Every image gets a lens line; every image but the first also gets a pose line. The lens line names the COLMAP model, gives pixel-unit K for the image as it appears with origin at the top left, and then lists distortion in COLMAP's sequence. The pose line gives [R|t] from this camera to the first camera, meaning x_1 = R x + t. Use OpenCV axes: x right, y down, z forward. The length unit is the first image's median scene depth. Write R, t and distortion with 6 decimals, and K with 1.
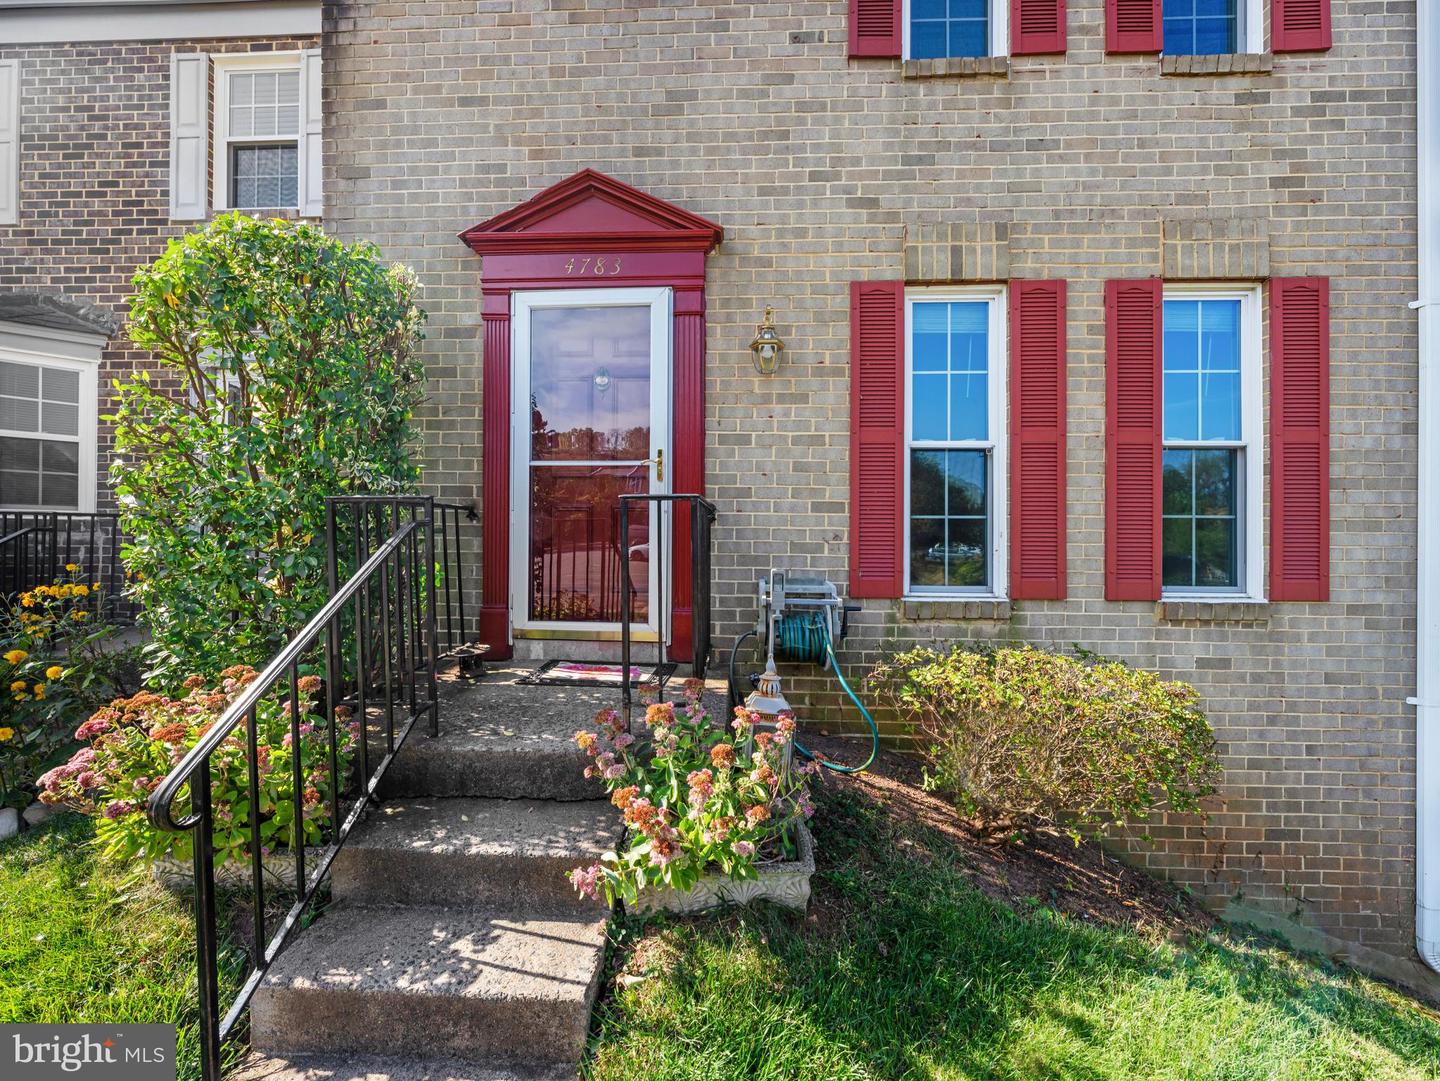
lens RADIAL K [[572.1, 0, 722.2], [0, 572.1, 540.5], [0, 0, 1]] dist [-0.002248, -0.000247]
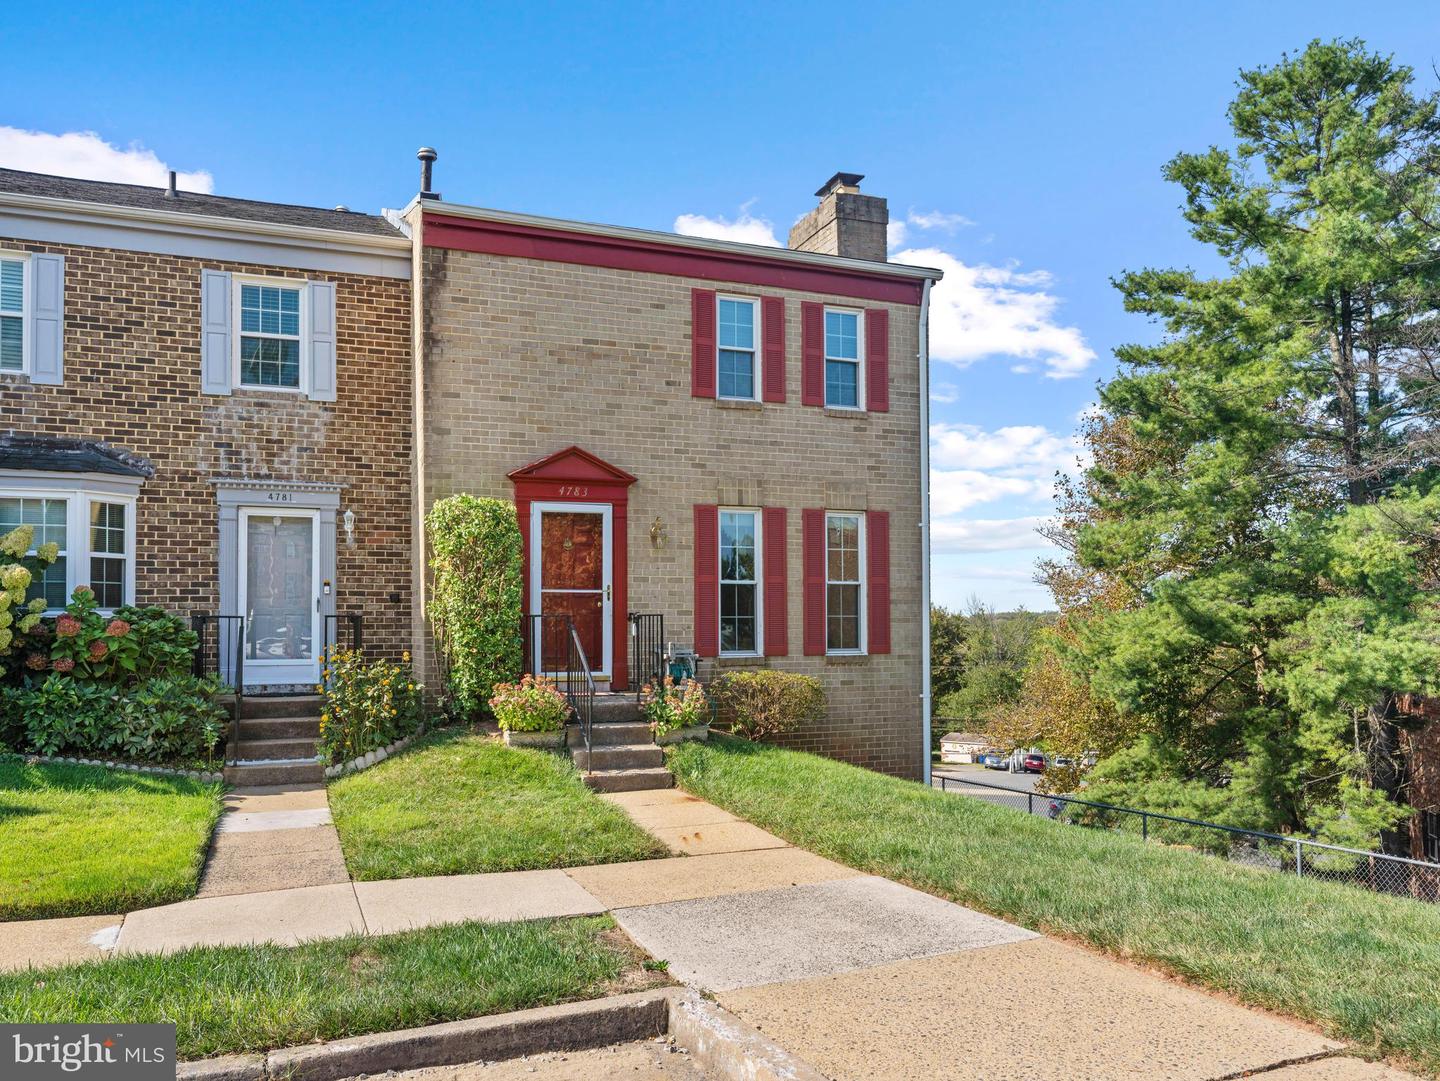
lens RADIAL K [[1025.5, 0, 722.3], [0, 1025.5, 539.4], [0, 0, 1]] dist [0.001777, 0.000220]
pose [[0.917345, 0.023574, 0.397396, -1.120224], [0.006347, 0.997252, -0.073809, -0.047023], [-0.398044, 0.070231, 0.914674, -2.359020]]
